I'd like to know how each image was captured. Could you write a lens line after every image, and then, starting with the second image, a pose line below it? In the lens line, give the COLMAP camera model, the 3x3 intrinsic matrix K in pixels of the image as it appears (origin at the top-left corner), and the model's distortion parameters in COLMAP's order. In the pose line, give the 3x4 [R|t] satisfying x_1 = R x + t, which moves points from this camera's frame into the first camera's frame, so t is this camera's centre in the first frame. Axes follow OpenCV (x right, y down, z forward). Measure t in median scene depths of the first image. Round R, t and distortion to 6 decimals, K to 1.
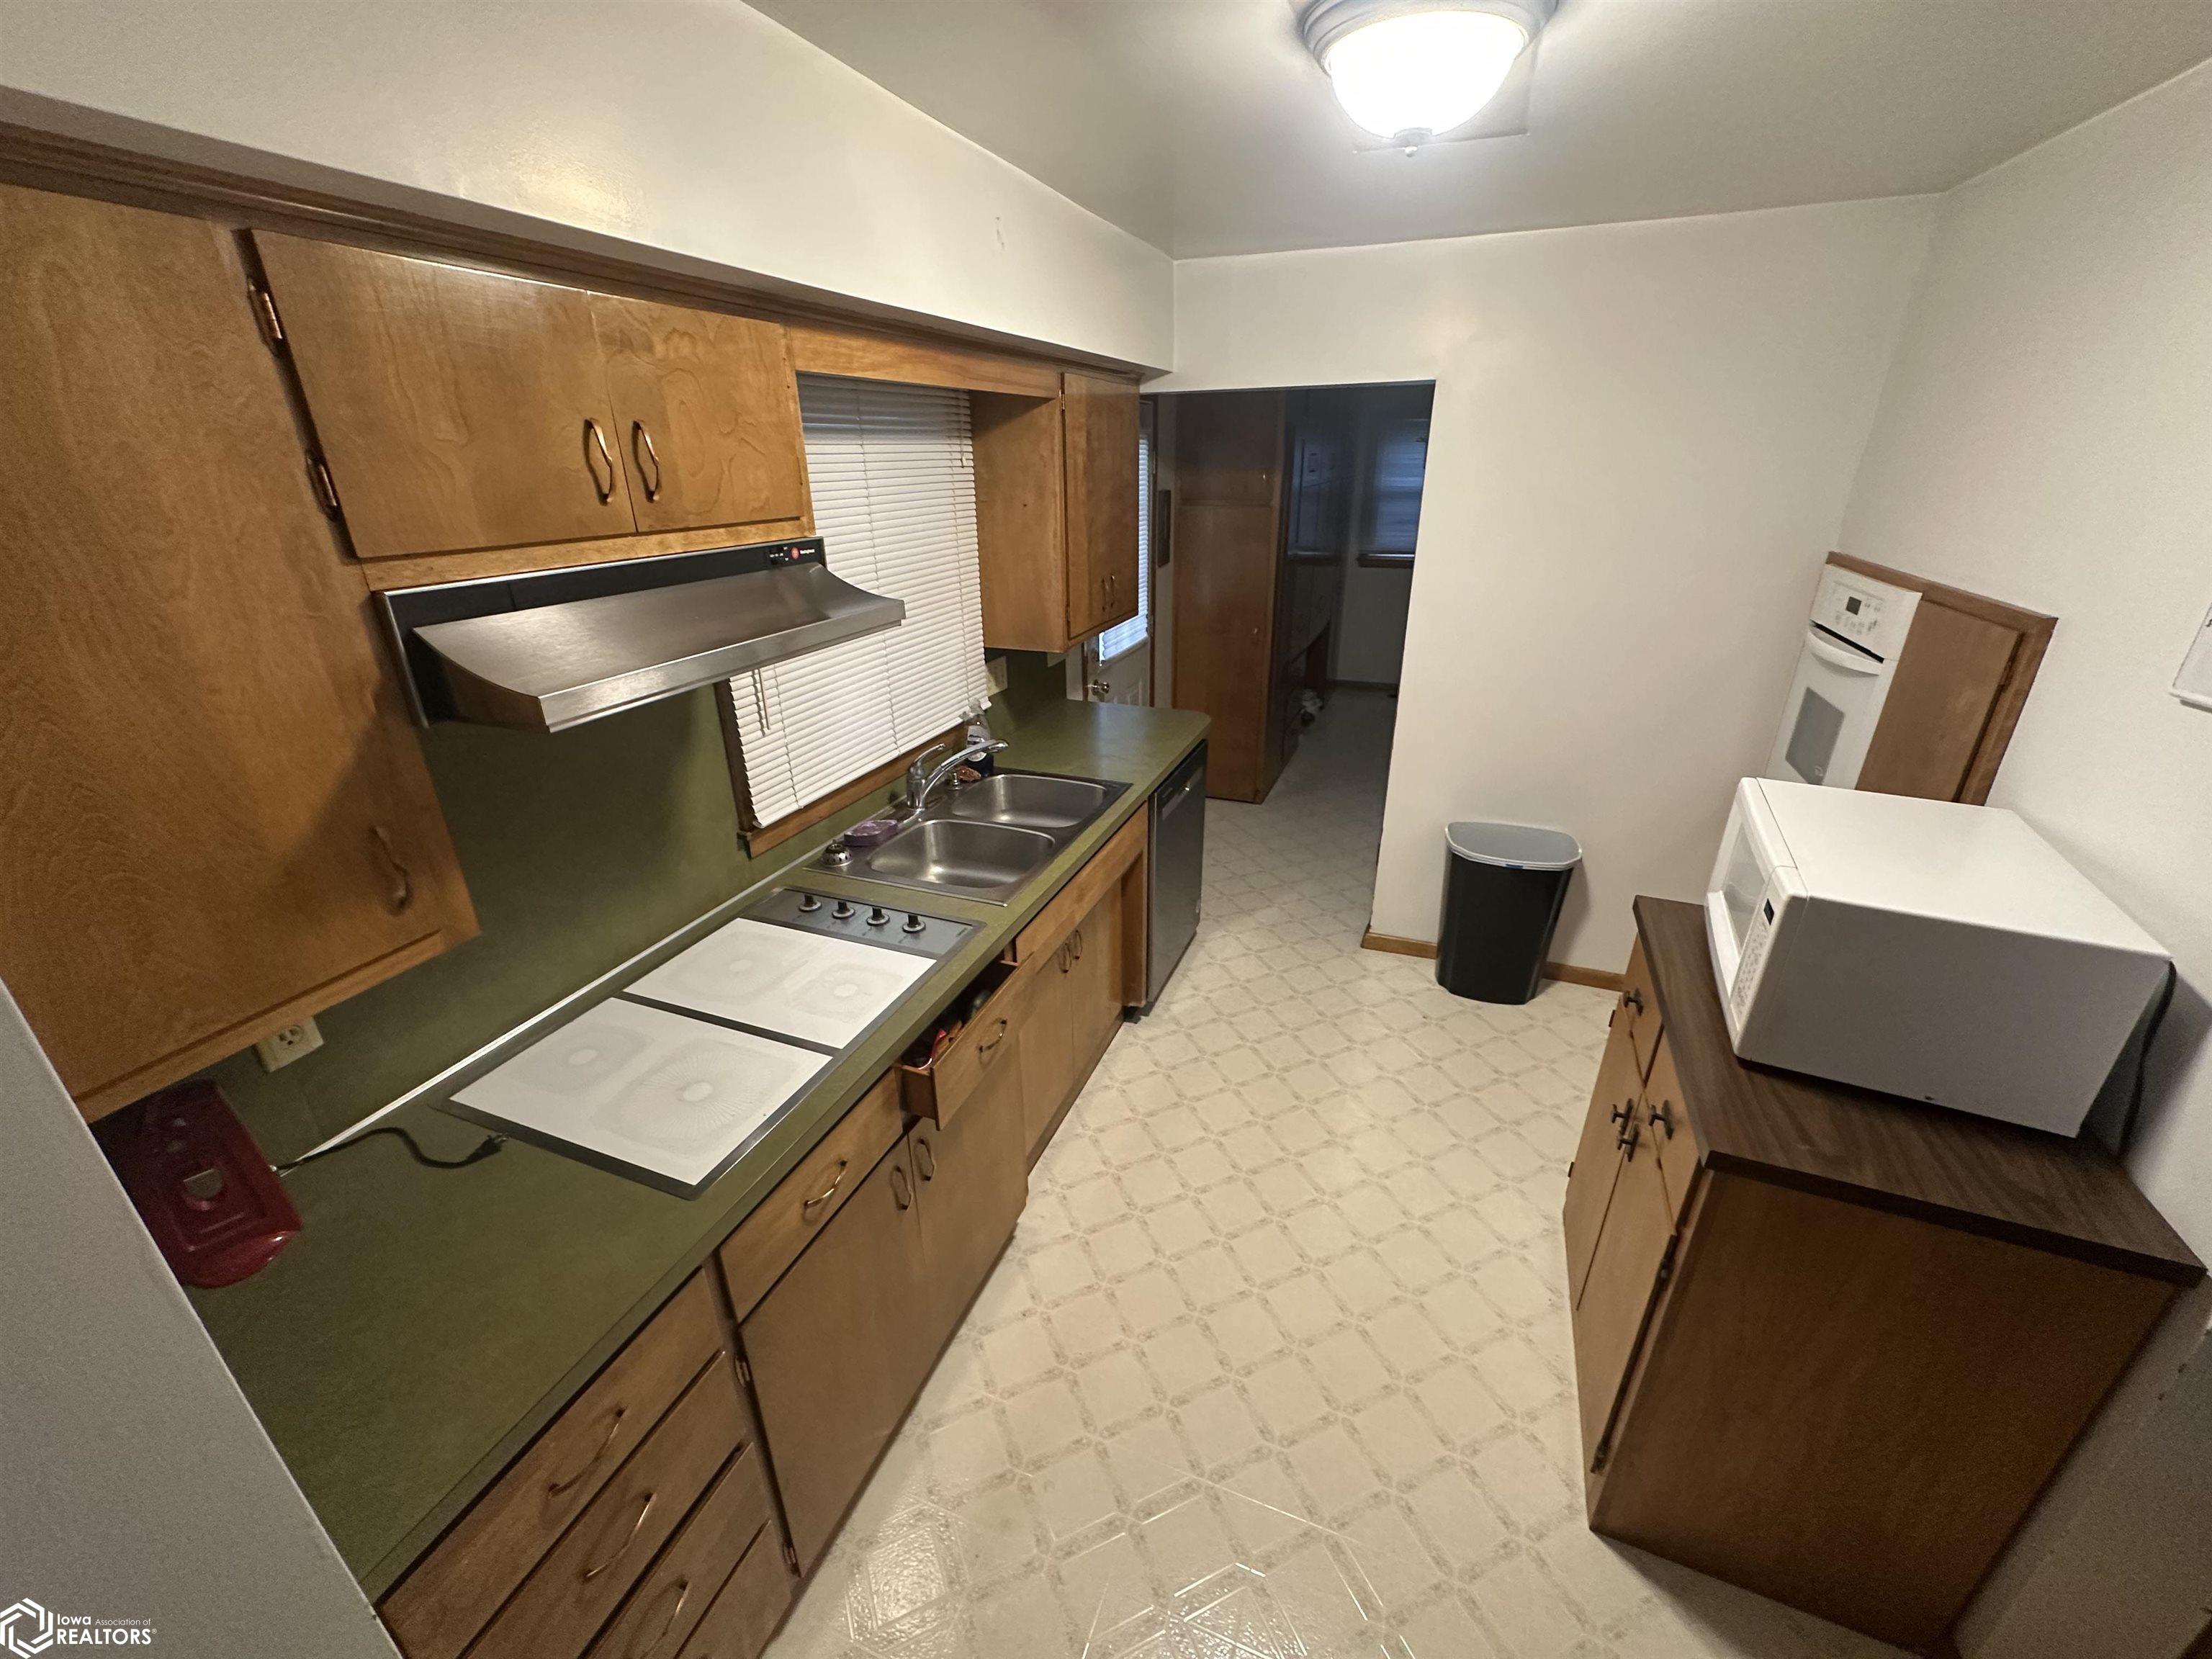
lens RADIAL K [[894.6, 0, 1121.0], [0, 894.6, 827.5], [0, 0, 1]] dist [-0.012281, -0.000128]
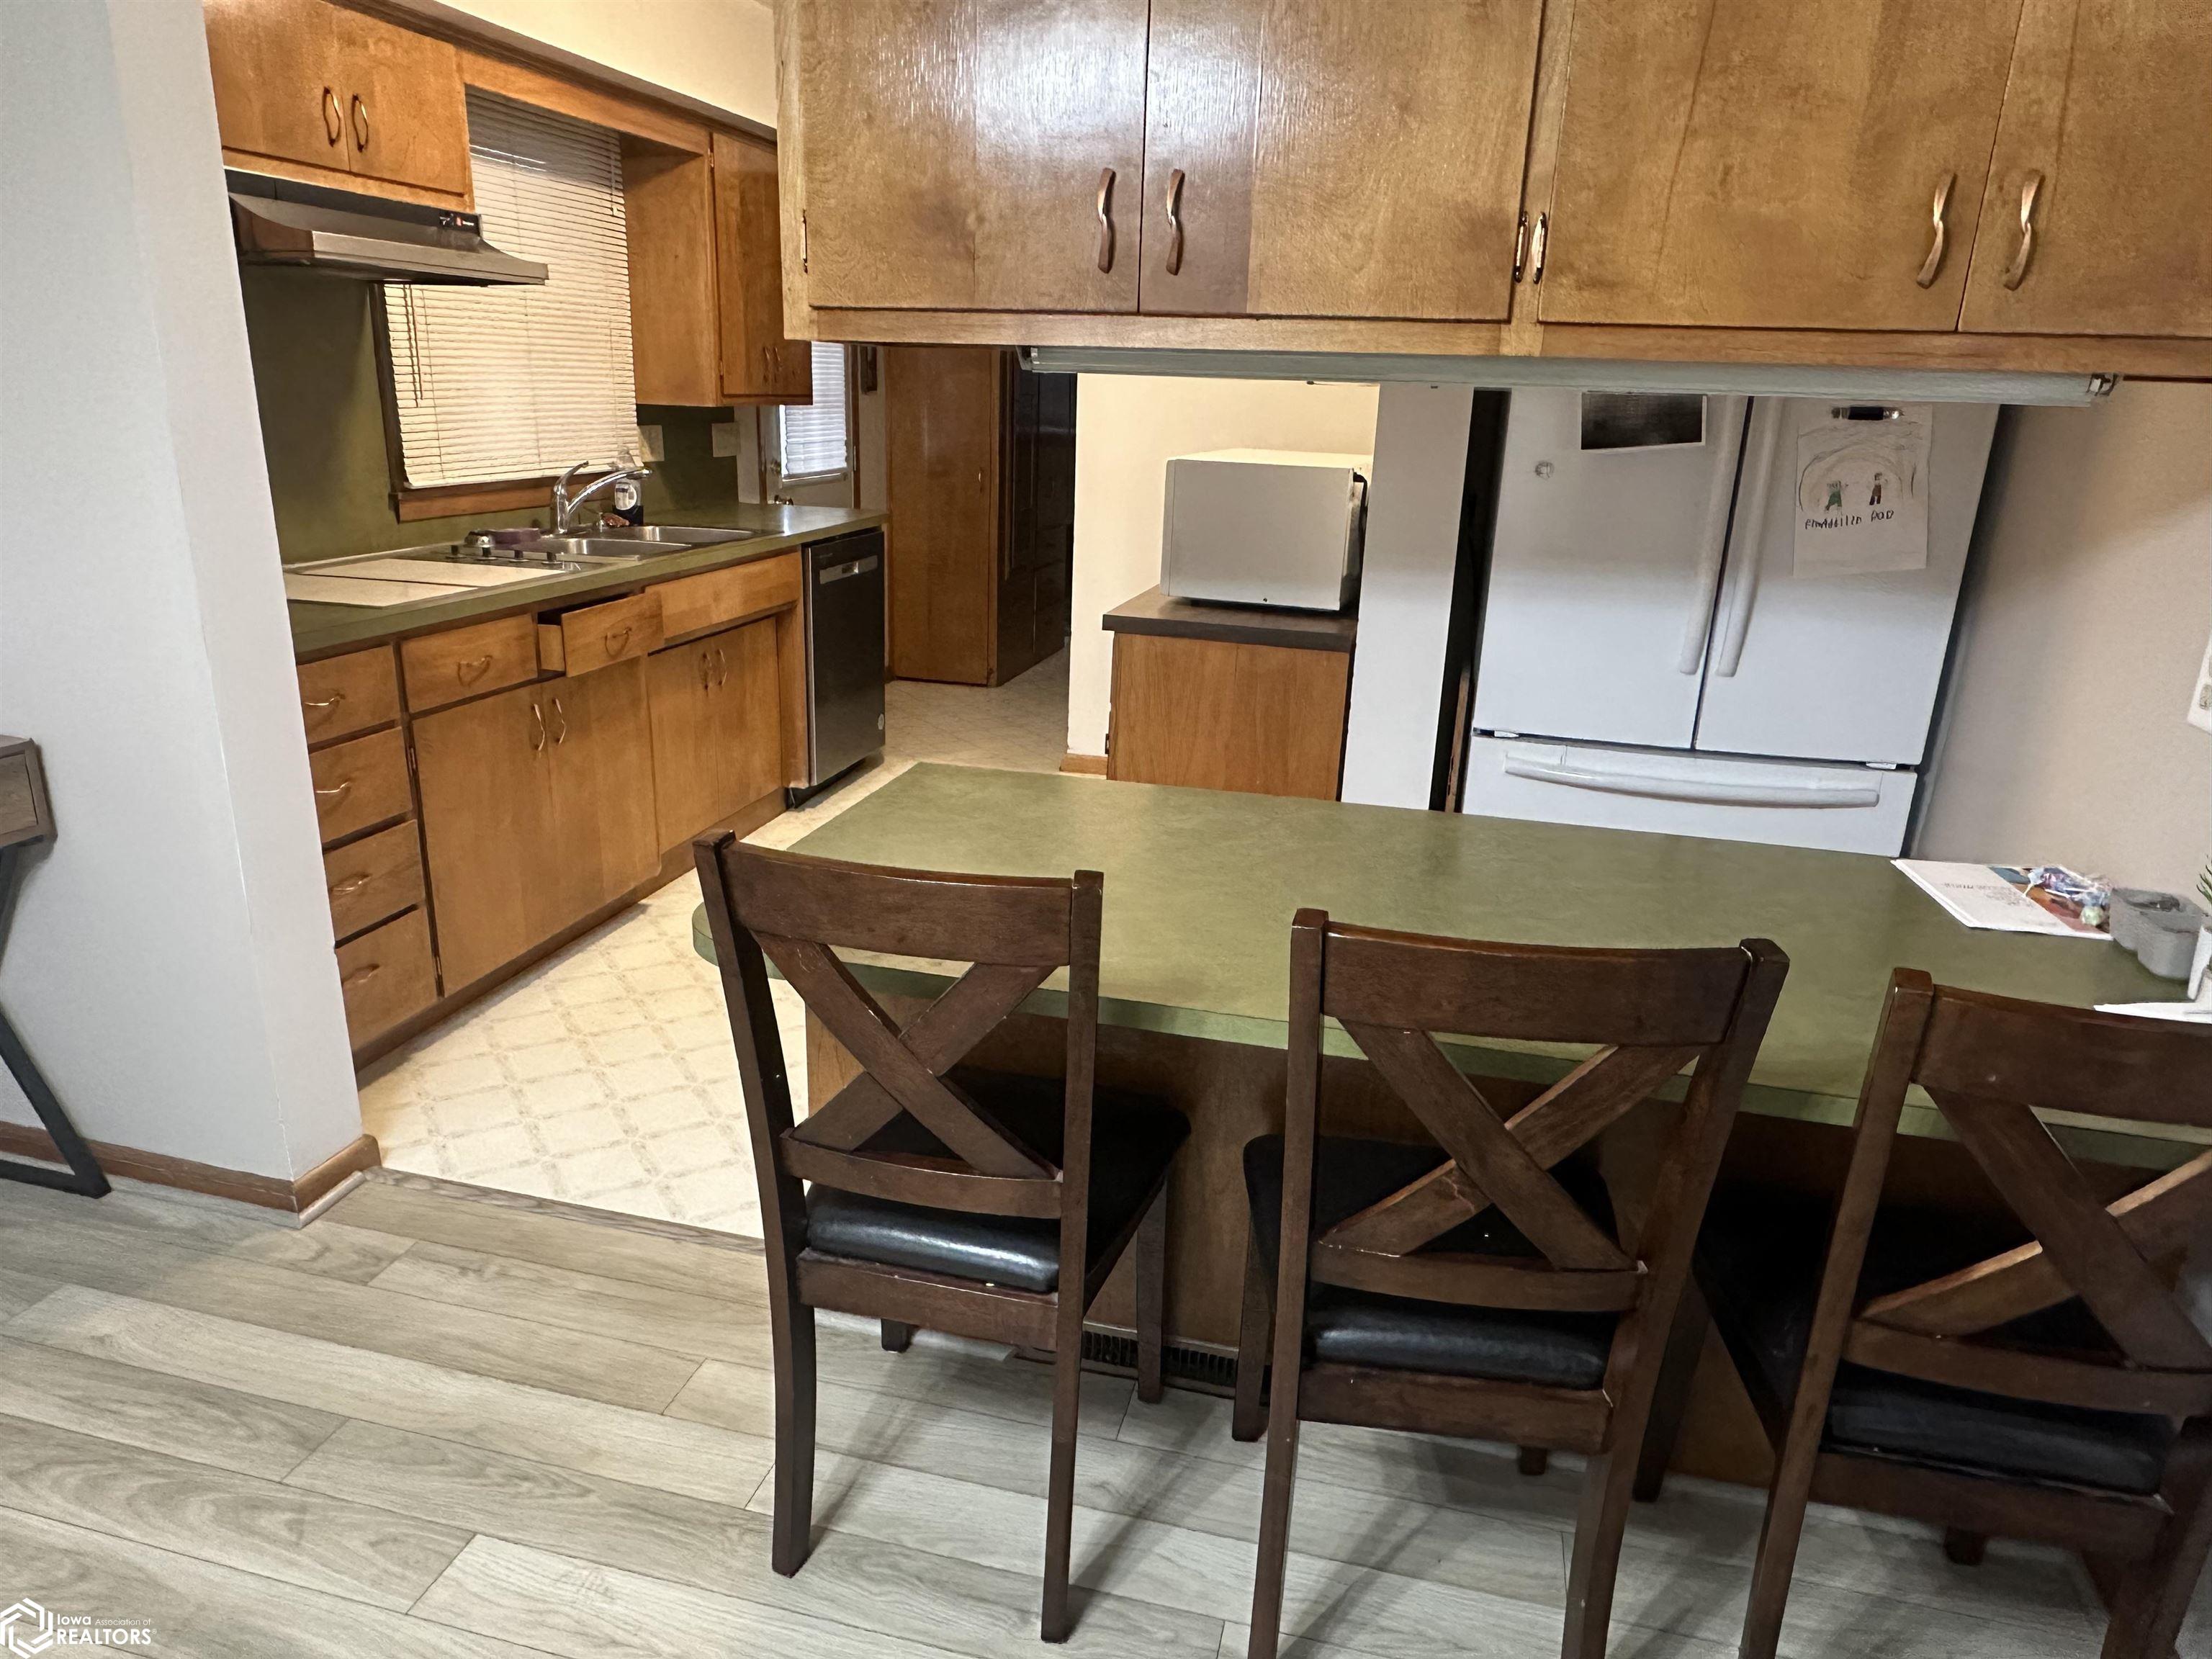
lens RADIAL K [[1440.0, 0, 1094.7], [0, 1440.0, 835.3], [0, 0, 1]] dist [0.002866, -0.000306]
pose [[0.993218, -0.001359, 0.116261, 0.234673], [0.011600, 0.996100, -0.087460, 0.598925], [-0.115689, 0.088216, 0.989360, -0.843350]]
